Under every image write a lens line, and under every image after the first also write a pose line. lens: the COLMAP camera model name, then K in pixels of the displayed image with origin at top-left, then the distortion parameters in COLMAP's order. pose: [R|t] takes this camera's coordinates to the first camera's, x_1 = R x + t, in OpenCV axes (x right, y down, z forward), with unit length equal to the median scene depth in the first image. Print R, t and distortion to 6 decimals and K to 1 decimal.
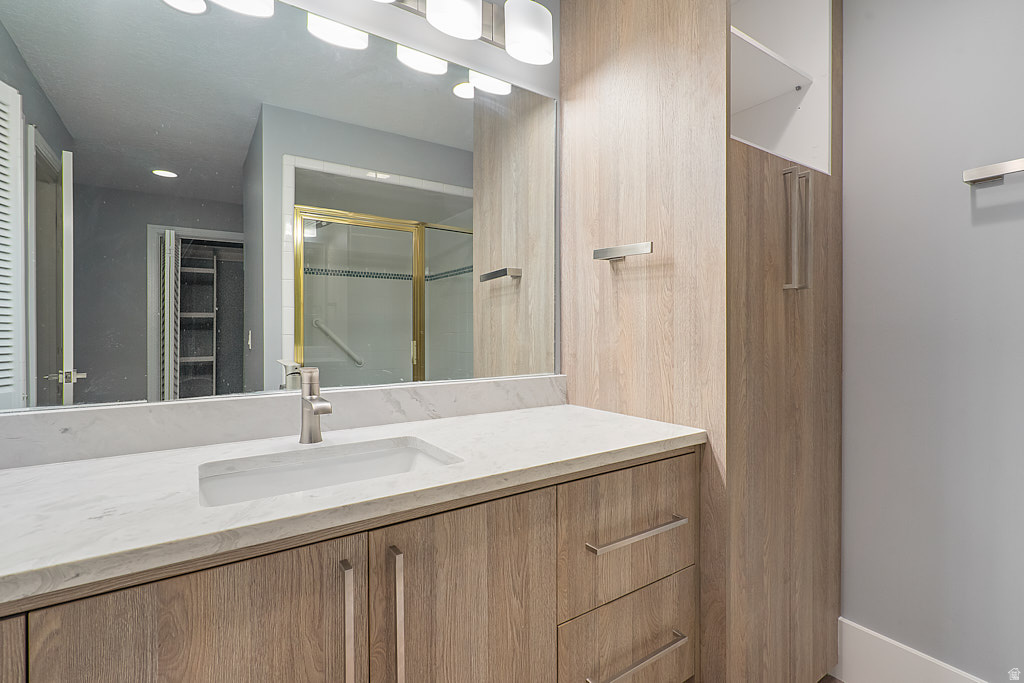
lens RADIAL K [[469.1, 0, 522.1], [0, 469.1, 332.0], [0, 0, 1]] dist [-0.006863, 0.001444]
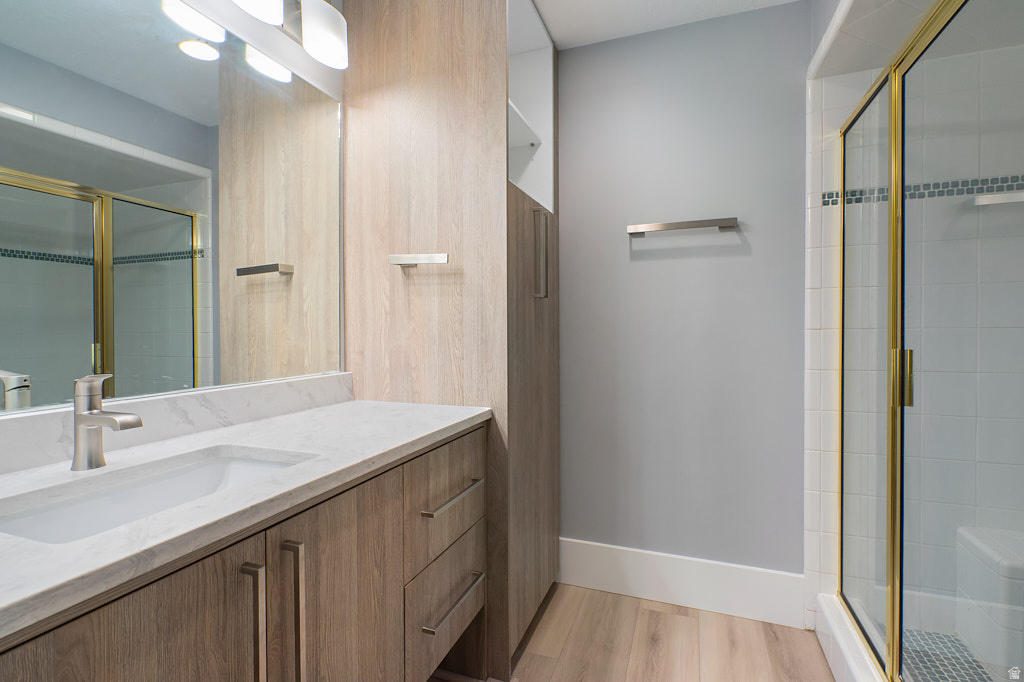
lens RADIAL K [[469.1, 0, 515.4], [0, 469.1, 332.3], [0, 0, 1]] dist [-0.006863, 0.001444]
pose [[0.820049, -0.006221, 0.572260, -0.283740], [0.004616, 0.999980, 0.004257, 0.001269], [-0.572275, -0.000850, 0.820061, -0.075730]]
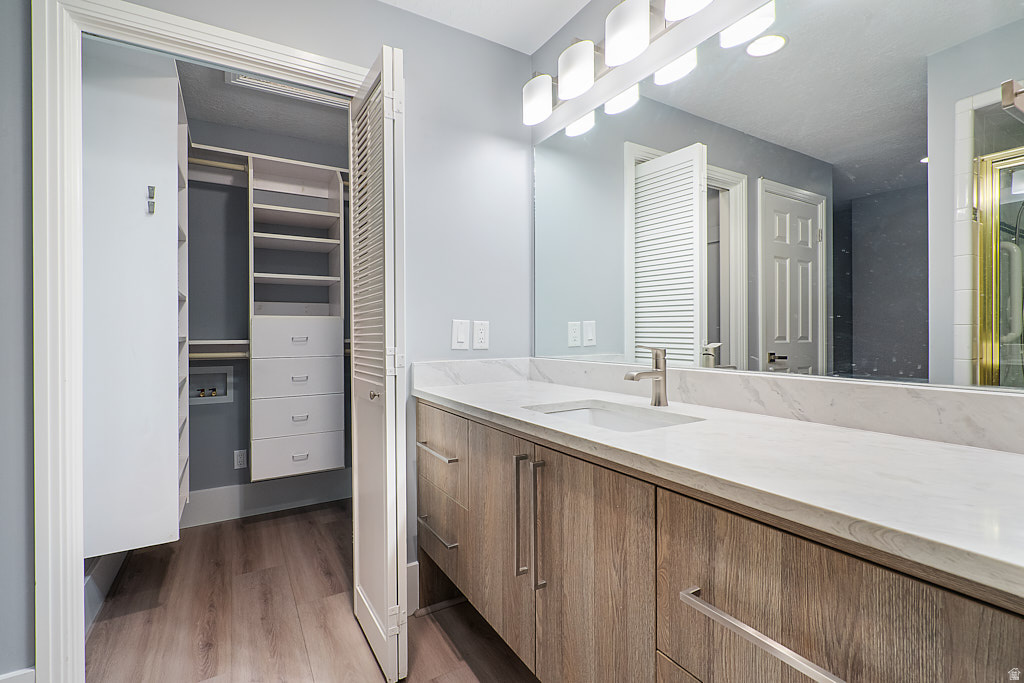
lens RADIAL K [[469.1, 0, 517.1], [0, 469.1, 337.8], [0, 0, 1]] dist [-0.006863, 0.001444]
pose [[-0.056324, 0.012139, -0.998339, 0.760768], [0.003524, 0.999922, 0.011960, 0.034053], [0.998406, -0.002844, -0.056362, 0.637395]]
